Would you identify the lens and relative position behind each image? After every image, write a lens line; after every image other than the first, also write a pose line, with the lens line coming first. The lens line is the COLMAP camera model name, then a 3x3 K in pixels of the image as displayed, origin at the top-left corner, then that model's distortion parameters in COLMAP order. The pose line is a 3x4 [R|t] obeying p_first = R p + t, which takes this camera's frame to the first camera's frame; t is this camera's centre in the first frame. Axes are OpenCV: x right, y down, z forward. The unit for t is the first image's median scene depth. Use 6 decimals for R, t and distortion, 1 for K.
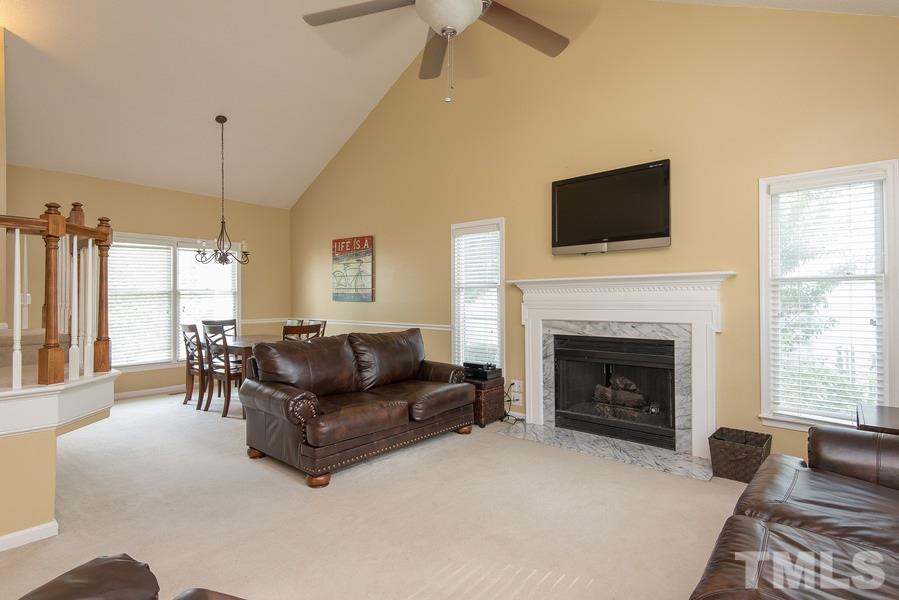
lens RADIAL K [[444.7, 0, 473.8], [0, 444.7, 293.9], [0, 0, 1]] dist [0.002021, 0.000033]
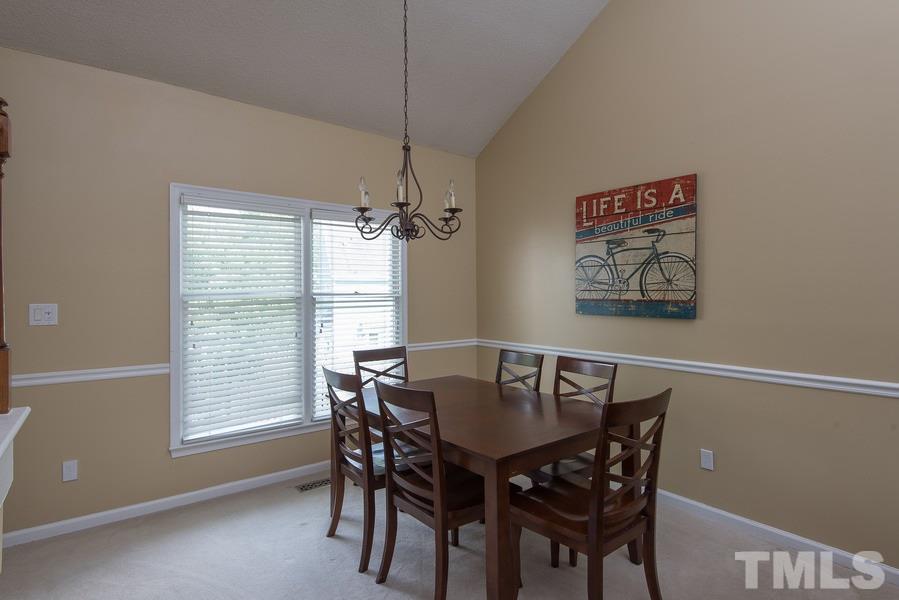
lens RADIAL K [[444.7, 0, 473.8], [0, 444.7, 293.9], [0, 0, 1]] dist [0.002021, 0.000033]
pose [[0.979604, -0.003367, -0.200912, -0.347392], [0.003167, 0.999994, -0.001318, -0.007495], [0.200915, 0.000654, 0.979608, 0.485709]]
